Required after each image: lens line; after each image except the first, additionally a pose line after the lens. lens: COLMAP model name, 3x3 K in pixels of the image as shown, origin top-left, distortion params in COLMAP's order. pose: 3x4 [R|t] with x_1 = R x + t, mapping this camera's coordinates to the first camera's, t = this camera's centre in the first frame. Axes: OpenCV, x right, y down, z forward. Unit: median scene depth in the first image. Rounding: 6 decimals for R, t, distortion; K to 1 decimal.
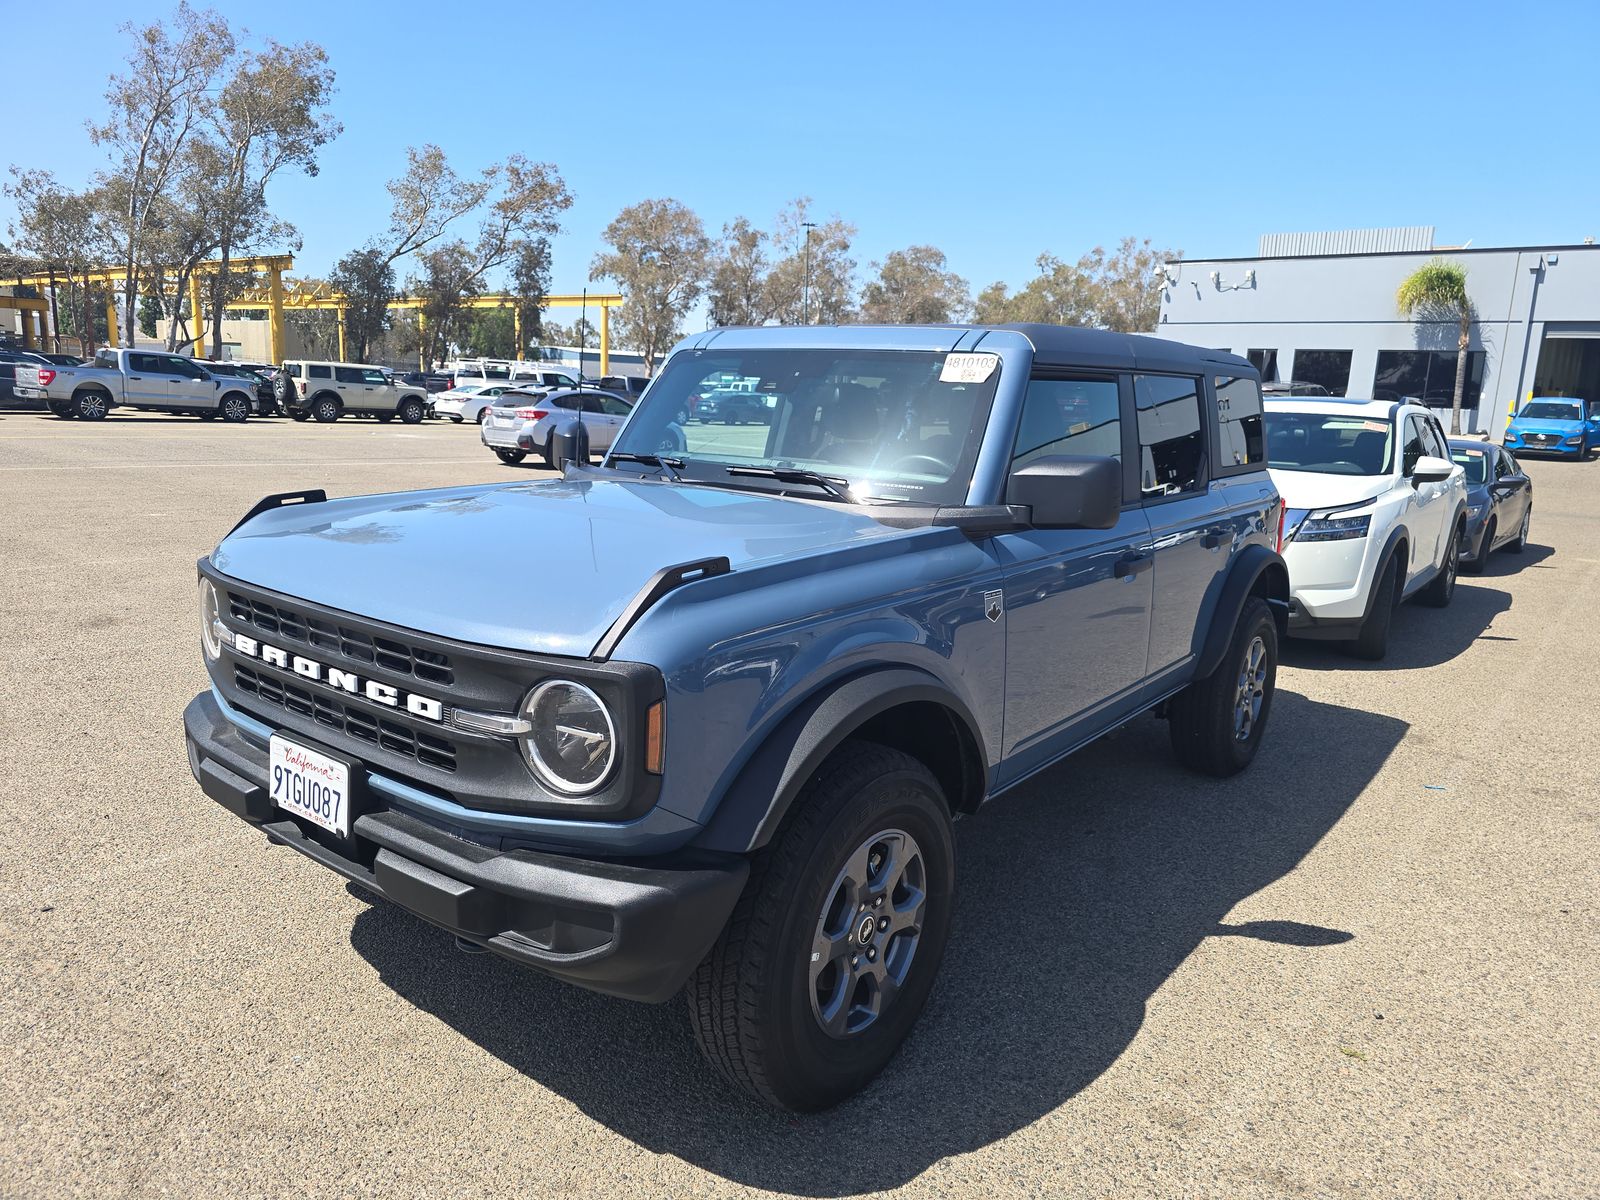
lens RADIAL K [[1083.0, 0, 802.7], [0, 1083.0, 592.1], [0, 0, 1]] dist [0.049412, -0.043895]
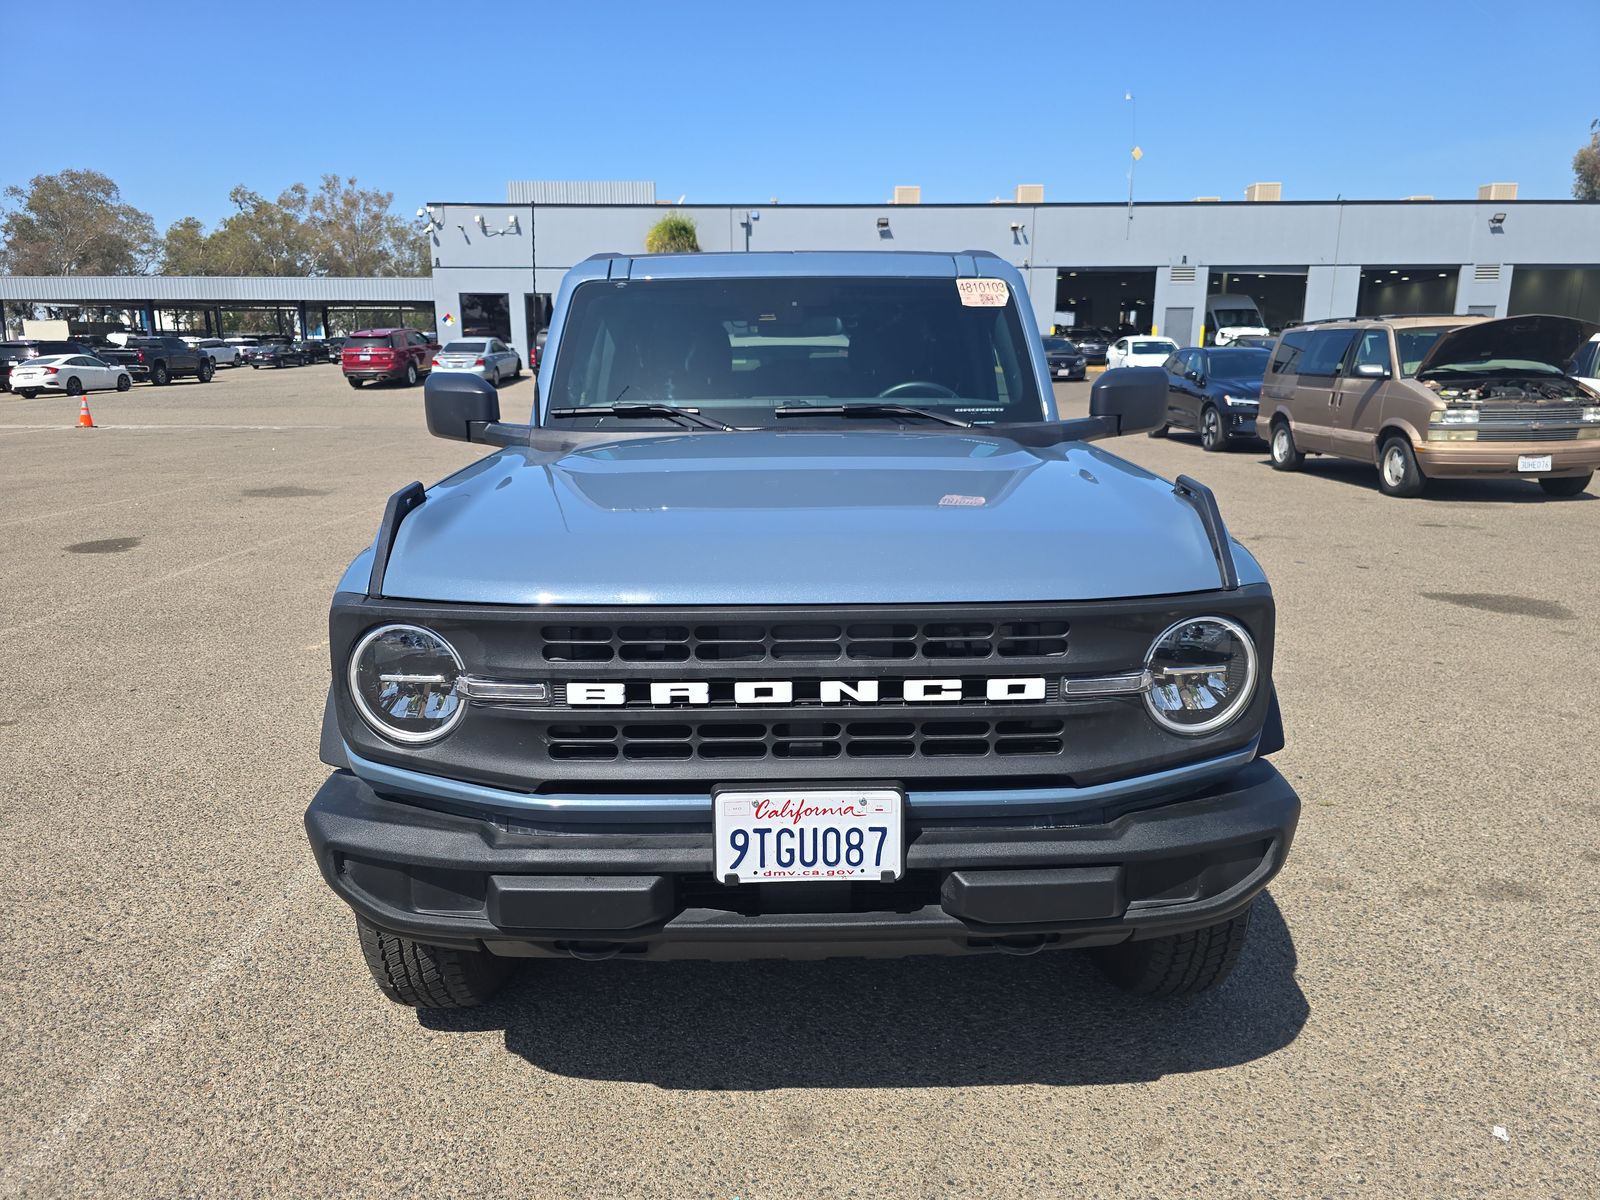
lens RADIAL K [[1083.0, 0, 802.7], [0, 1083.0, 592.1], [0, 0, 1]] dist [0.049412, -0.043895]
pose [[0.778830, -0.178724, 0.601234, -0.058016], [0.150820, 0.983784, 0.097071, -0.004607], [-0.608833, 0.015076, 0.793155, 0.025235]]
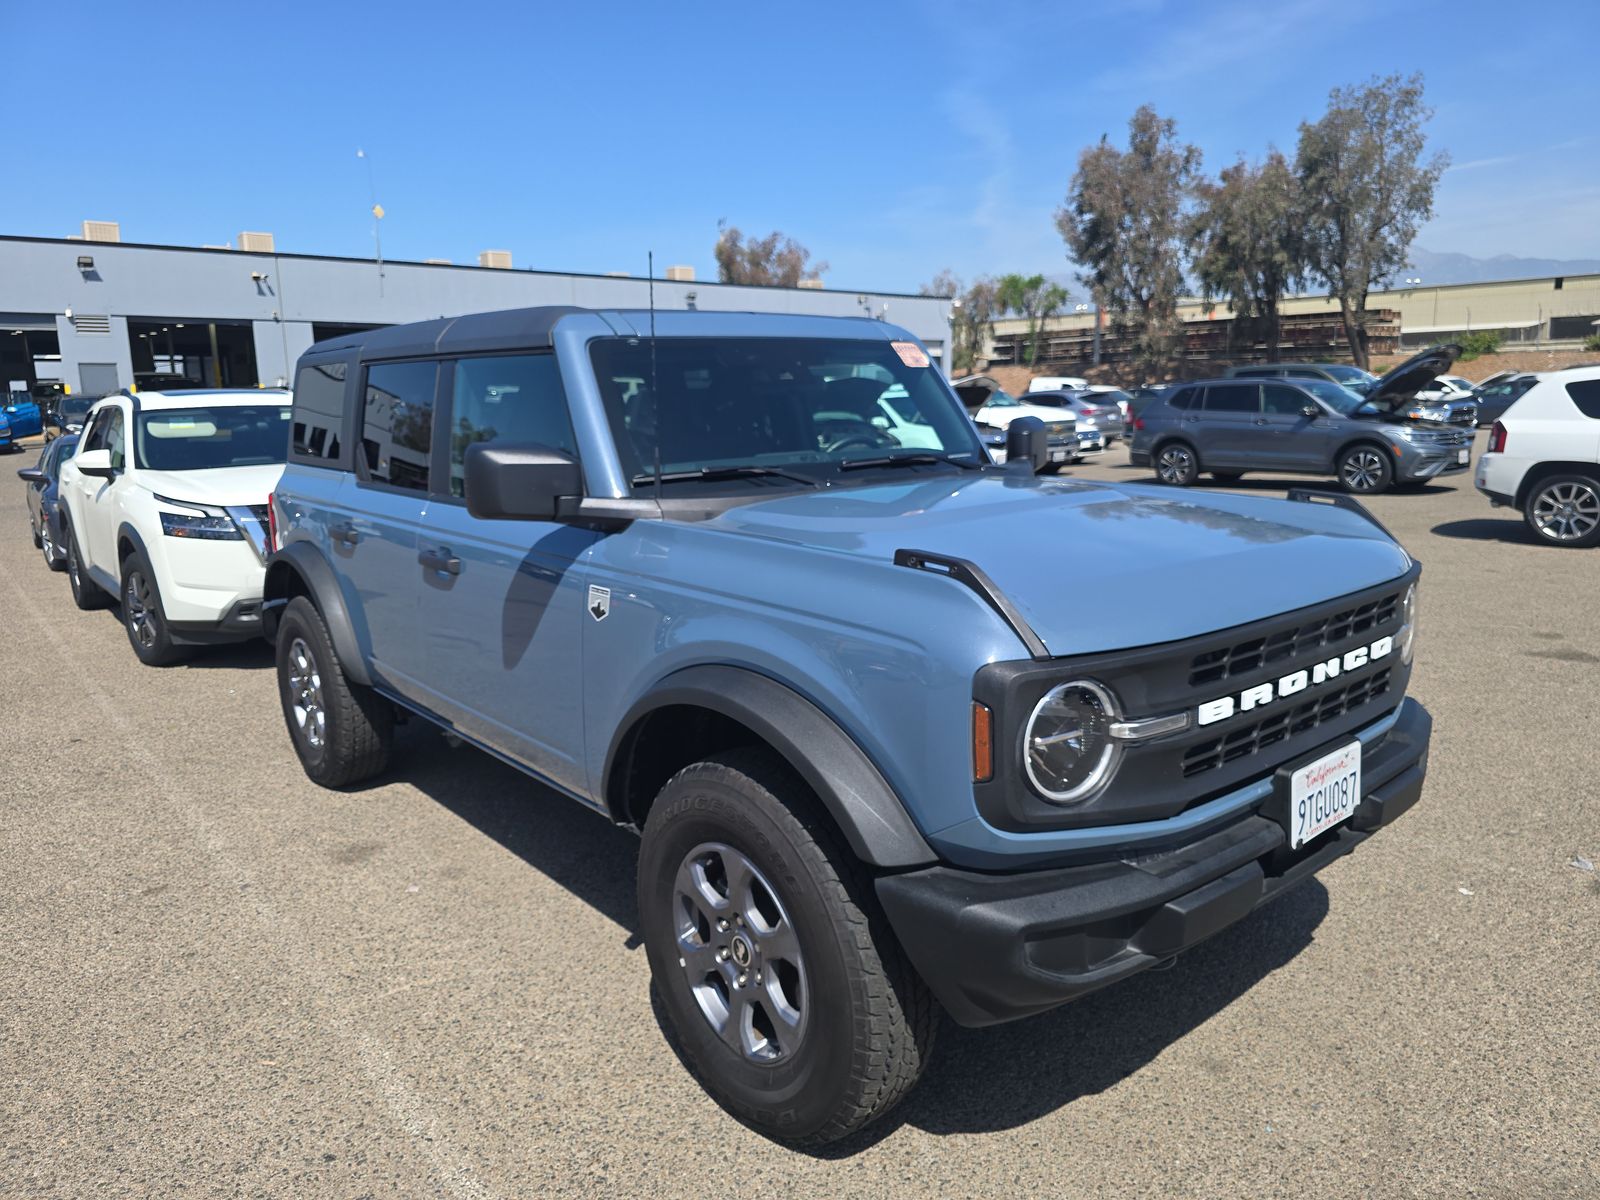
lens RADIAL K [[1083.0, 0, 802.7], [0, 1083.0, 592.1], [0, 0, 1]] dist [0.049412, -0.043895]
pose [[0.208981, -0.217685, 0.953383, -0.092920], [0.210337, 0.962098, 0.173569, -0.016734], [-0.955031, 0.164259, 0.246848, 0.076490]]
